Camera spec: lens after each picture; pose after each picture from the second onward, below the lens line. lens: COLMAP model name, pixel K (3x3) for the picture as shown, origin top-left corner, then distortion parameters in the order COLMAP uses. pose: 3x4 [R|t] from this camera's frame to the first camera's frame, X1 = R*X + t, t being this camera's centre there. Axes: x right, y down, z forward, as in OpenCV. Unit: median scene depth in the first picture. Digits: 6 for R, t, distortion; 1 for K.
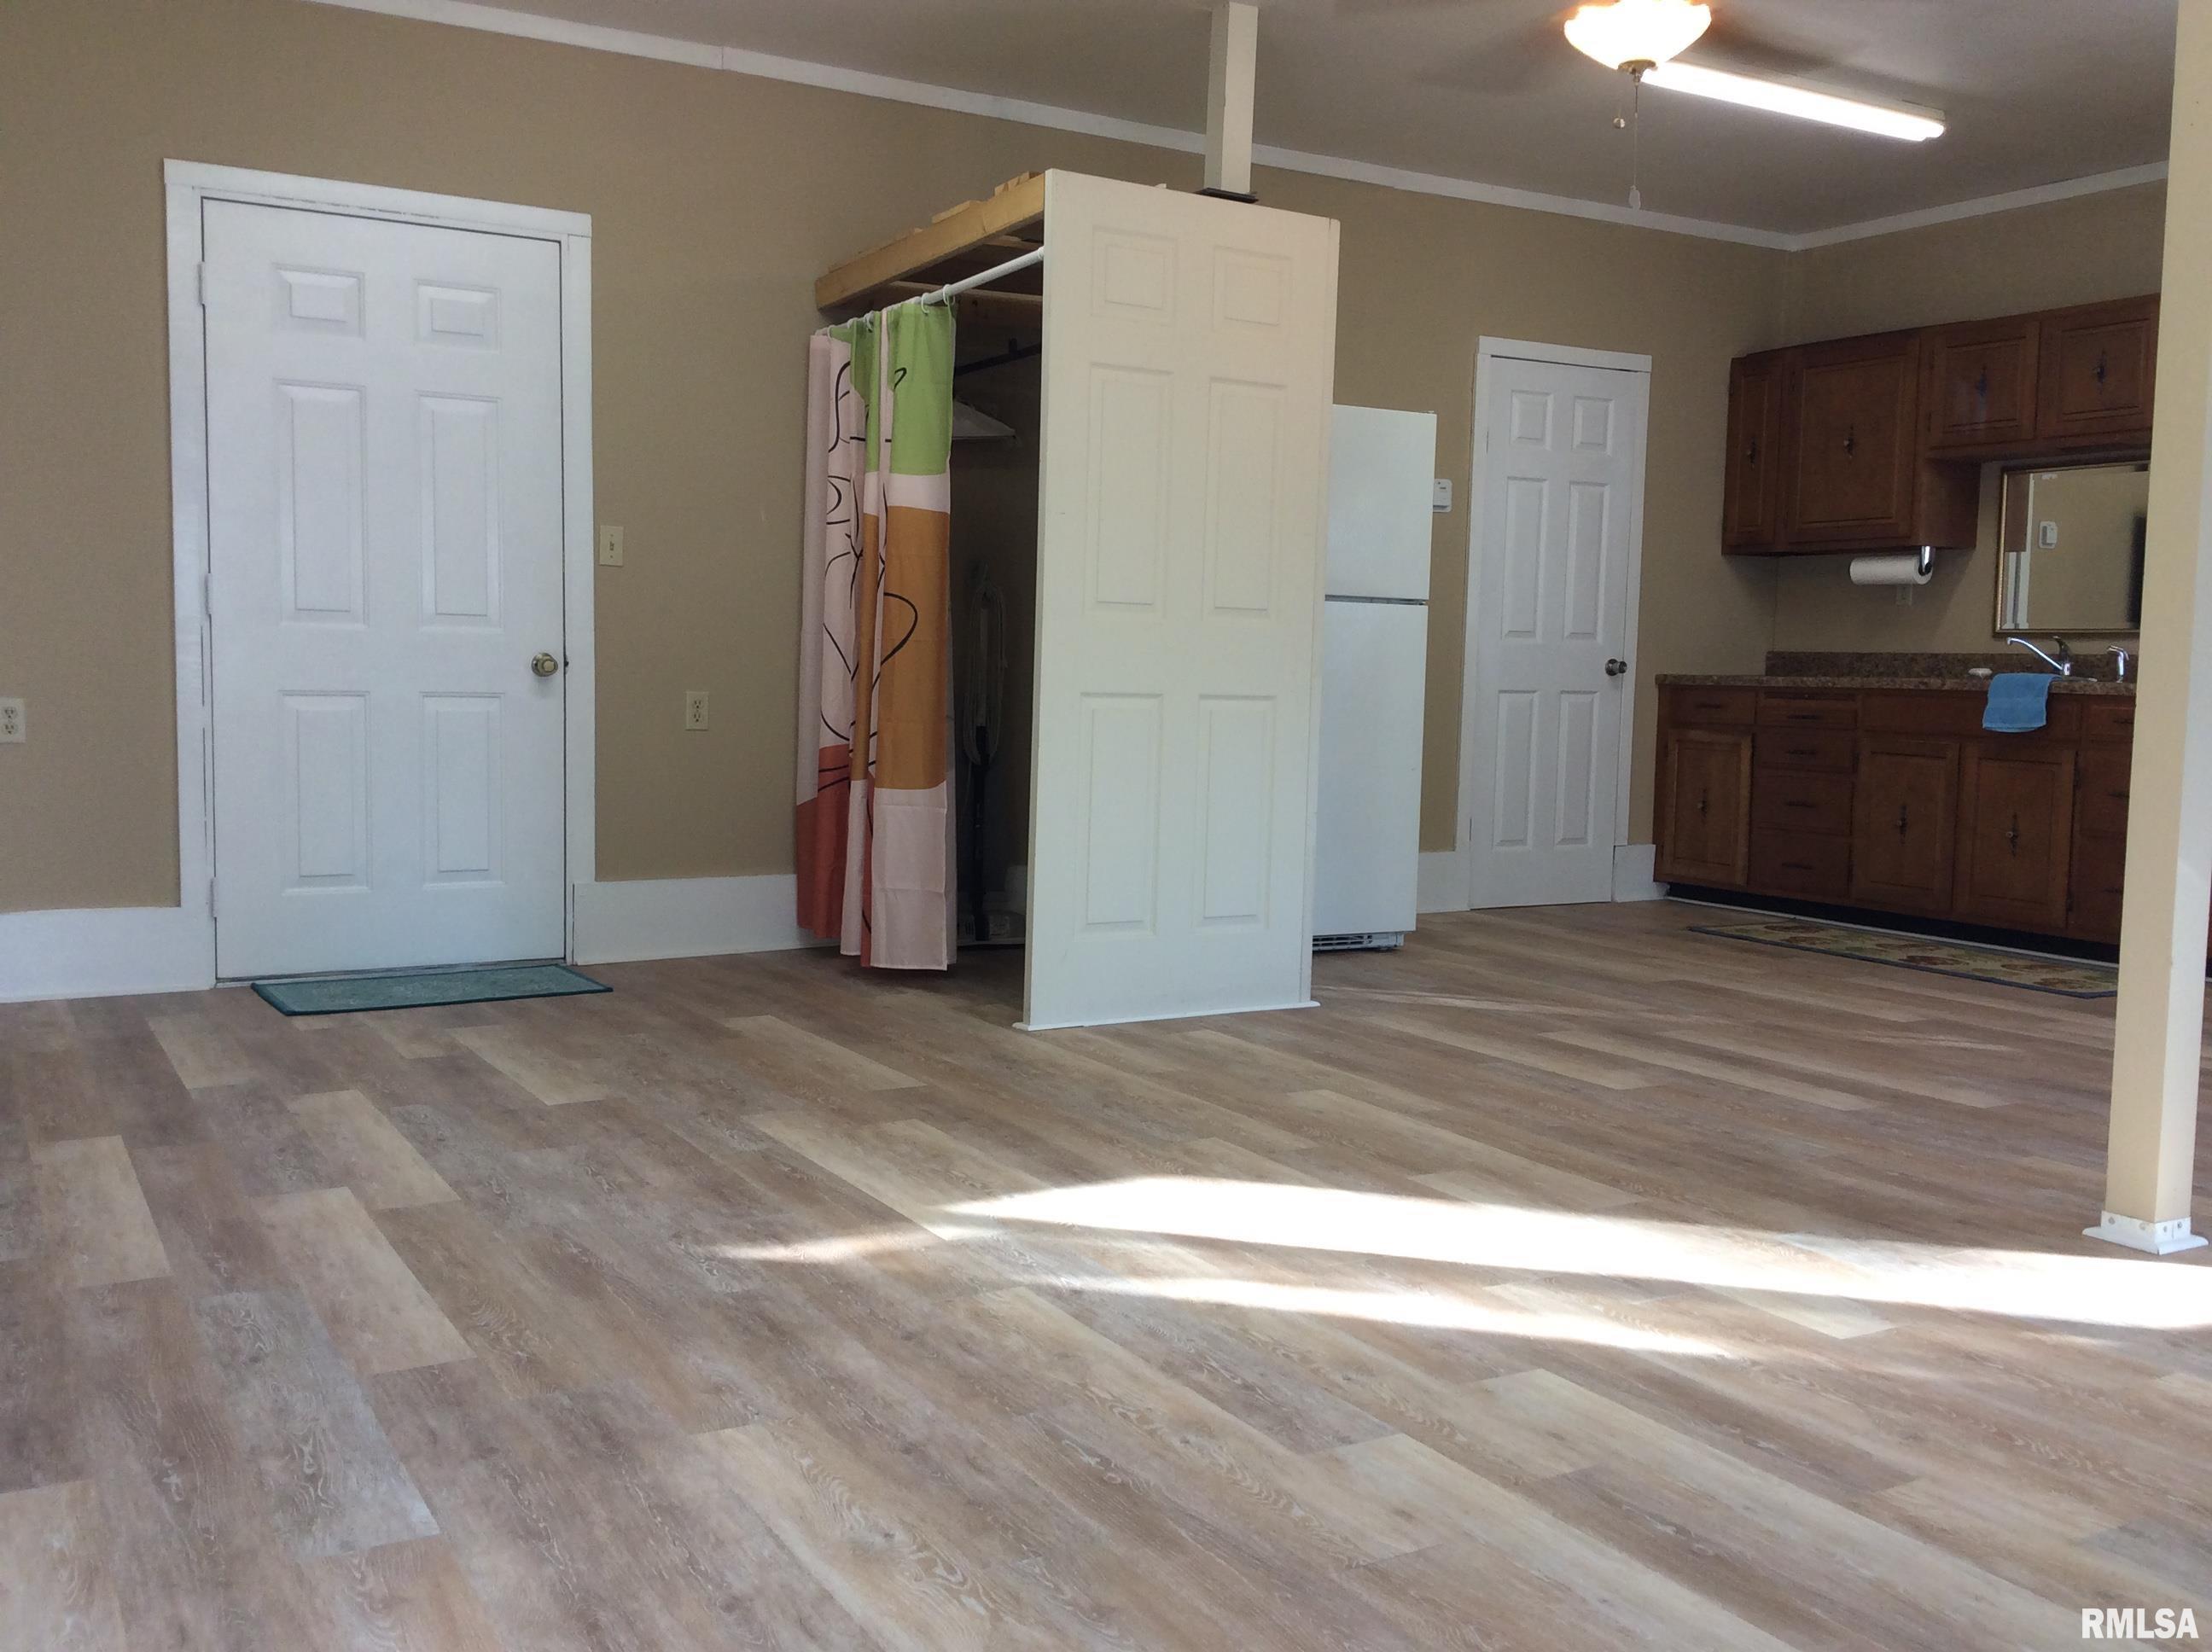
lens RADIAL K [[2000.4, 0, 1120.0], [0, 2000.4, 827.6], [0, 0, 1]] dist [0.112331, -0.207491]
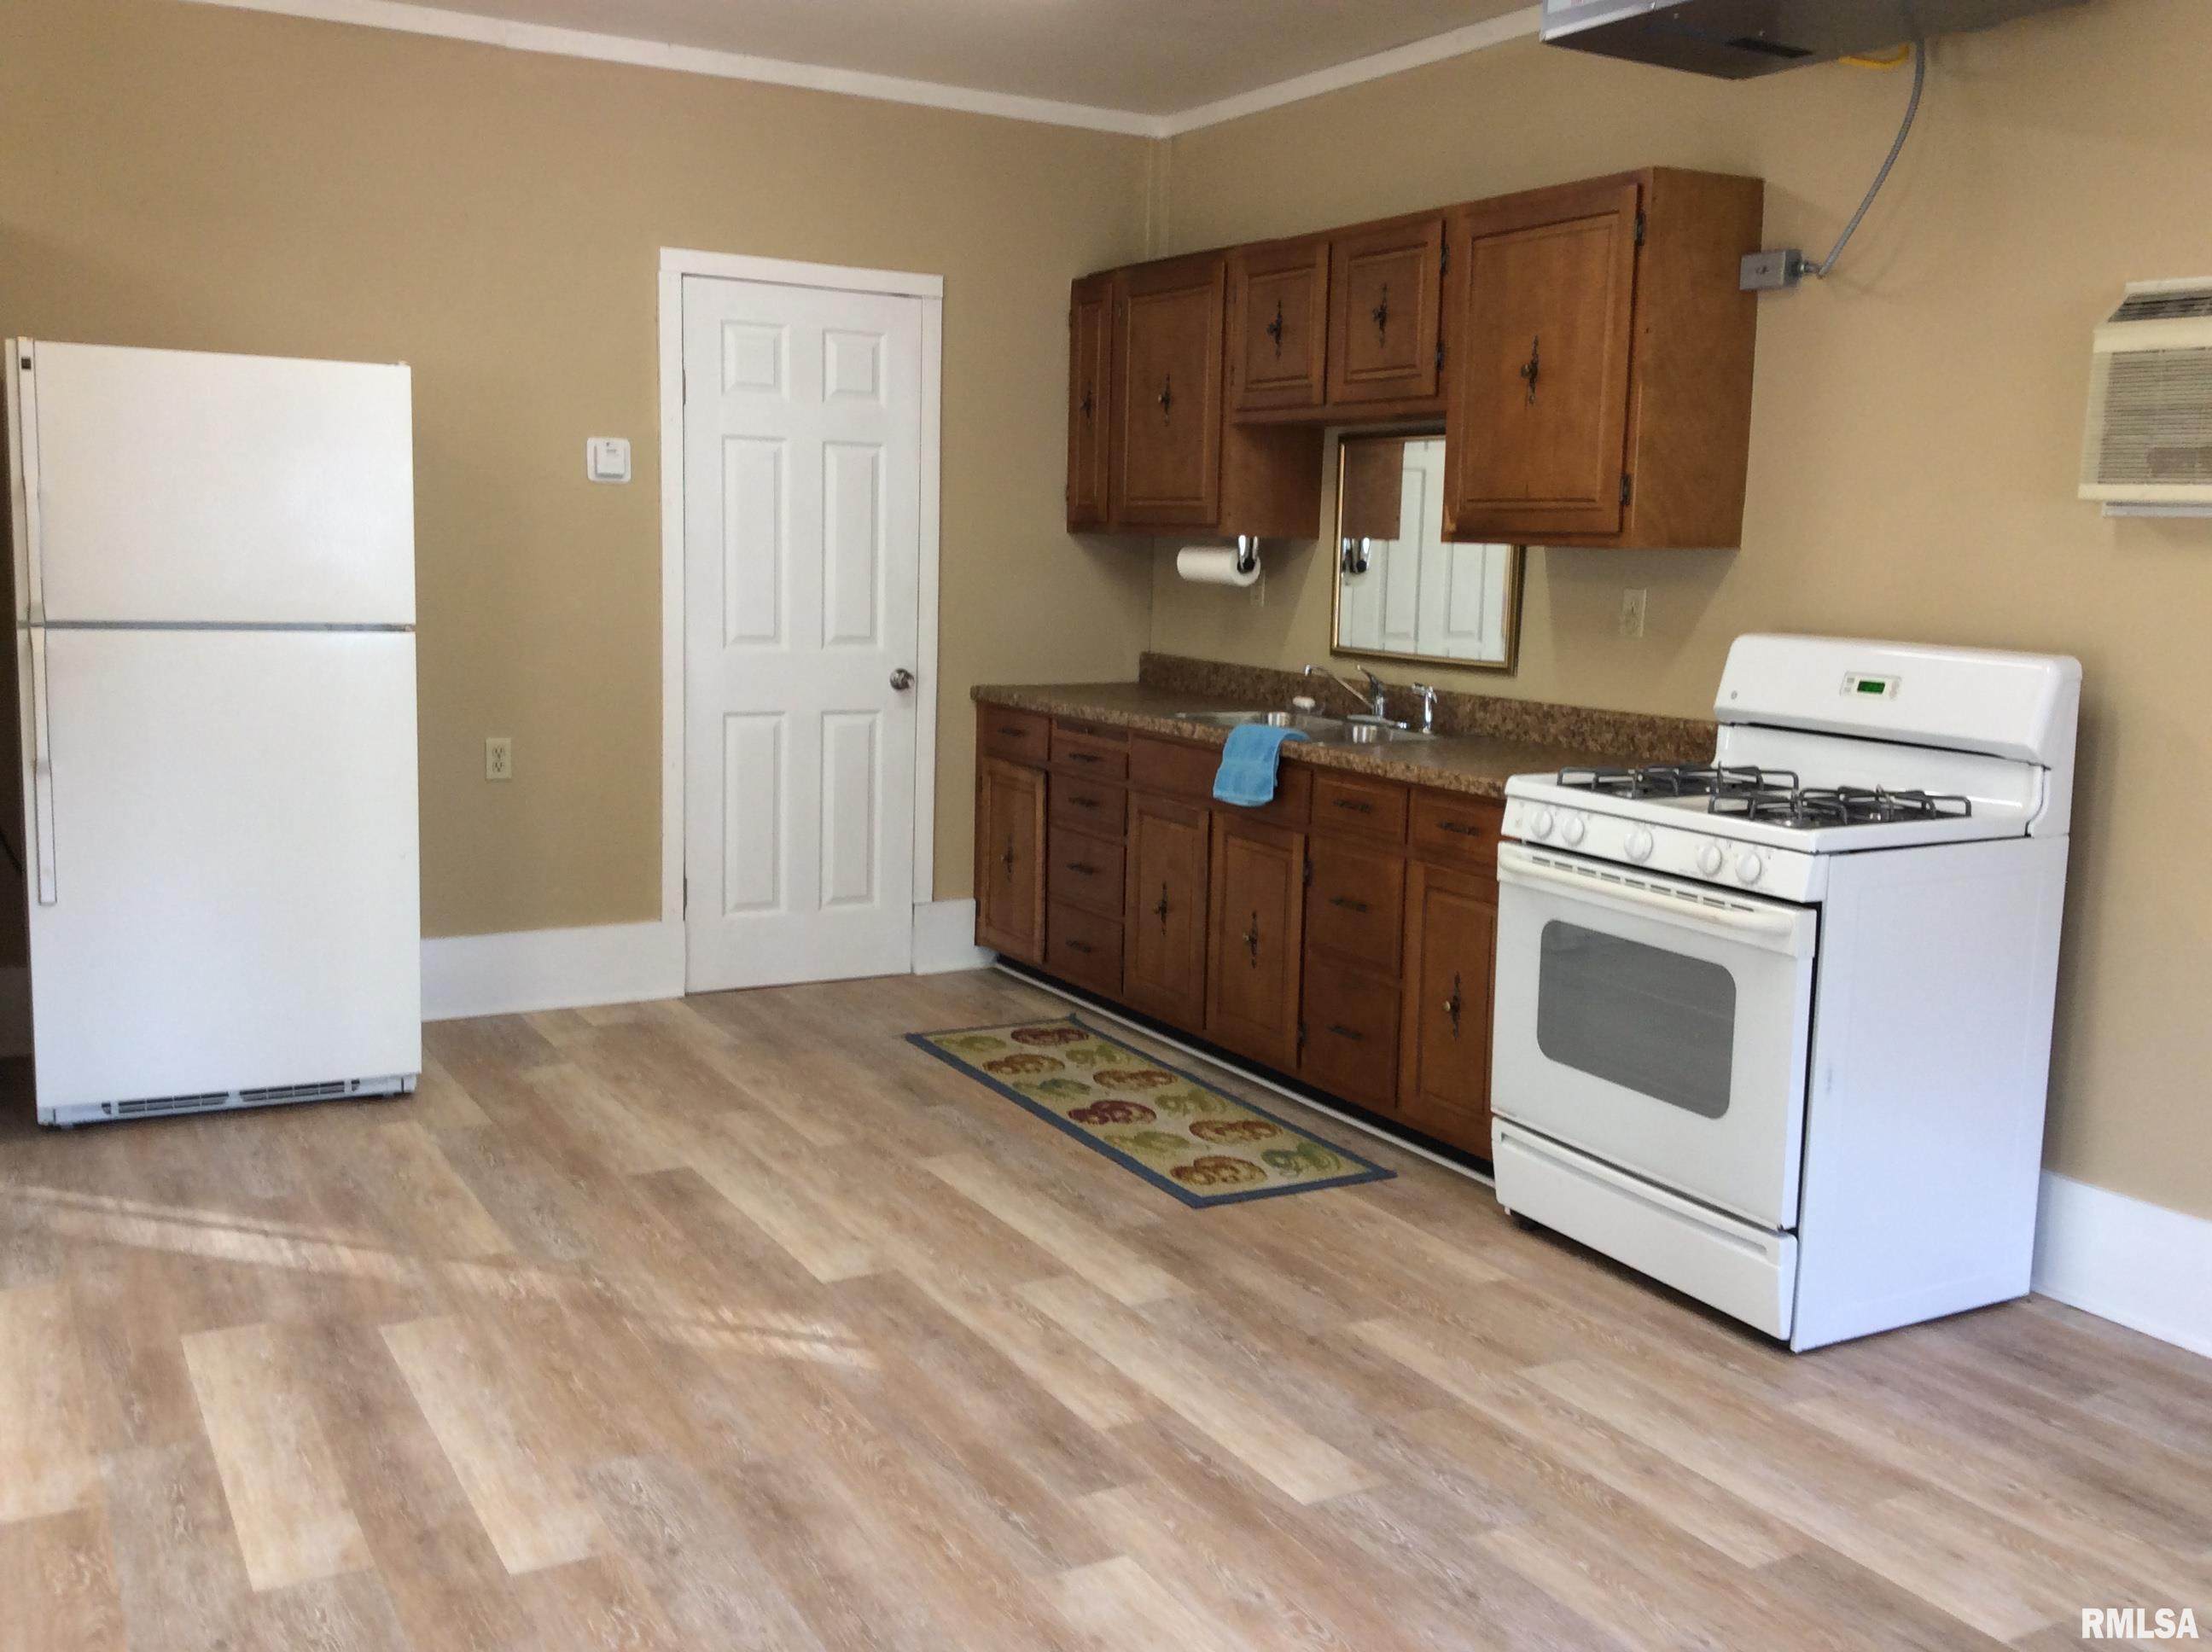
lens RADIAL K [[2000.4, 0, 1120.0], [0, 2000.4, 827.6], [0, 0, 1]] dist [0.112331, -0.207491]
pose [[0.999976, 0.006807, 0.000896, 0.520095], [-0.006849, 0.998111, 0.061057, -0.110699], [-0.000479, -0.061061, 0.998134, 0.342979]]
